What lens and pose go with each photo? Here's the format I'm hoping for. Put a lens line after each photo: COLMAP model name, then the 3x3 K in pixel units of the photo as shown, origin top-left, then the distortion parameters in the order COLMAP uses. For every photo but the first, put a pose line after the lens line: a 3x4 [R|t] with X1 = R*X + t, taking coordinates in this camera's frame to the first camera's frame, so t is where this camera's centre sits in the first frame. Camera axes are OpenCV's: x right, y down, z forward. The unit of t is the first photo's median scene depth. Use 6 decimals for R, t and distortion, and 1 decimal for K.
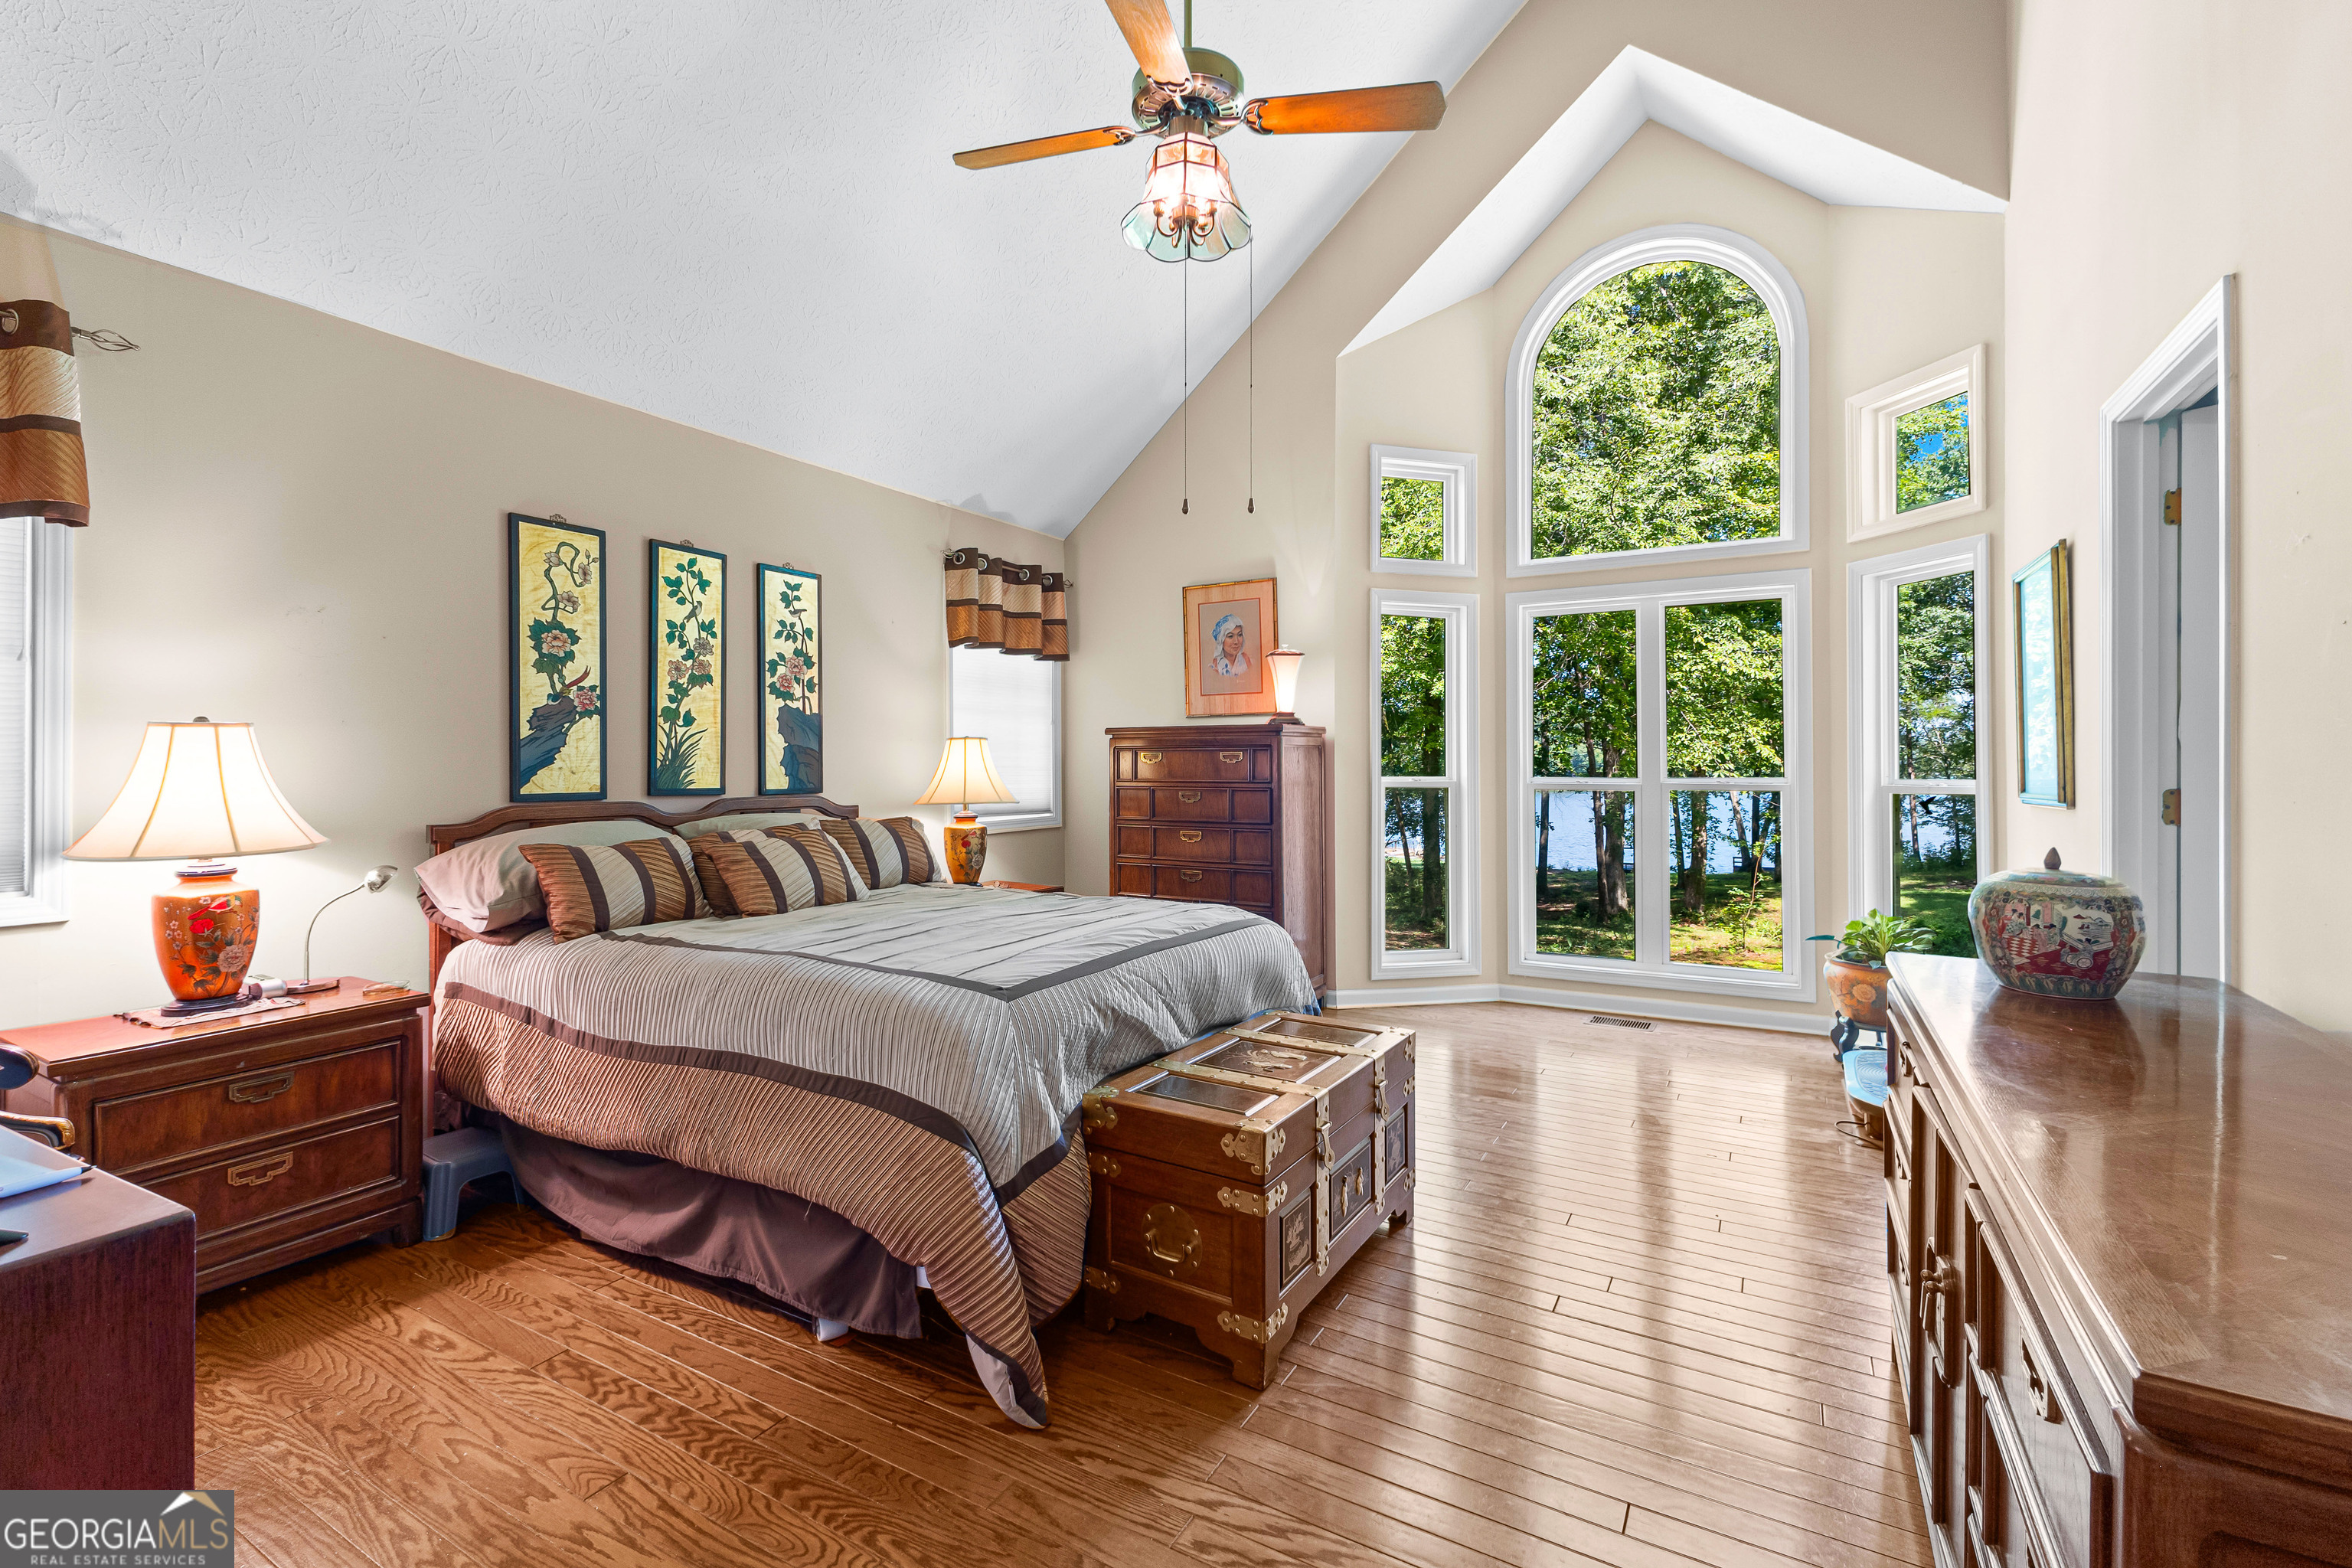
lens RADIAL K [[1017.7, 0, 1179.1], [0, 1017.7, 761.7], [0, 0, 1]] dist [0.001577, -0.000745]
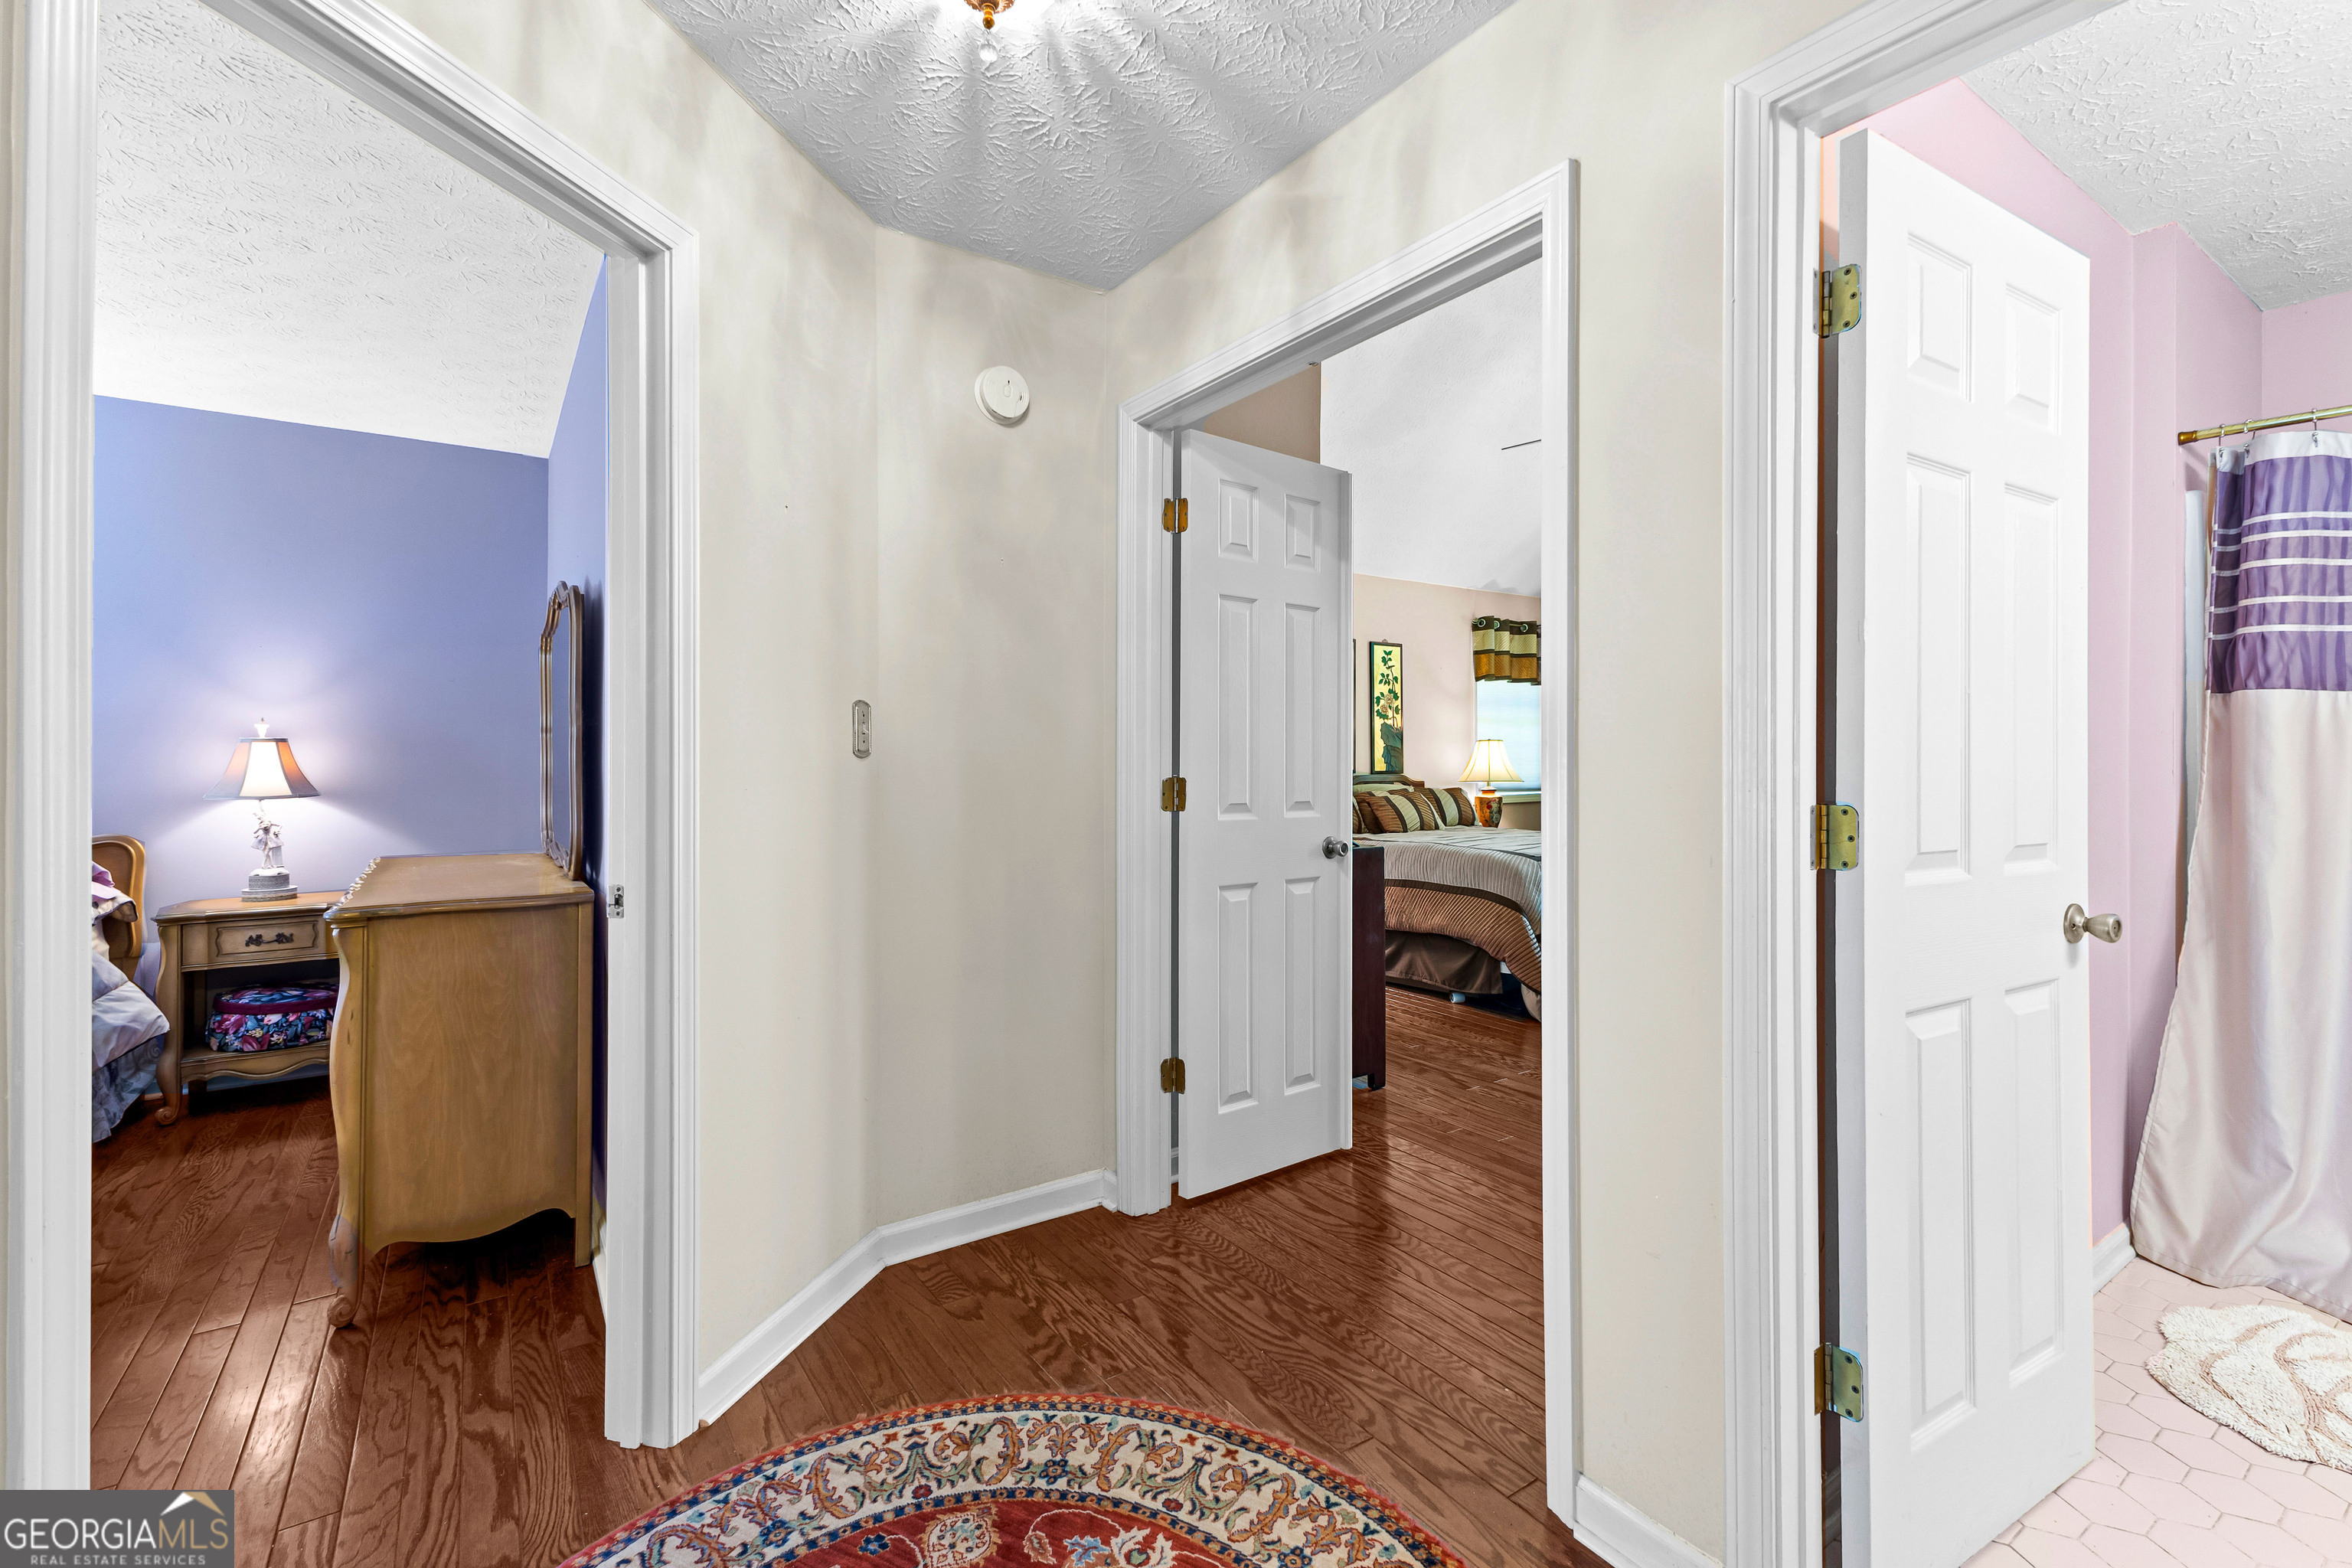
lens RADIAL K [[1017.7, 0, 1179.1], [0, 1017.7, 761.7], [0, 0, 1]] dist [0.001577, -0.000745]
pose [[0.900361, -0.001628, -0.435140, 0.049513], [0.003404, 0.999989, 0.003302, 0.004250], [0.435130, -0.004454, 0.900357, -0.700001]]
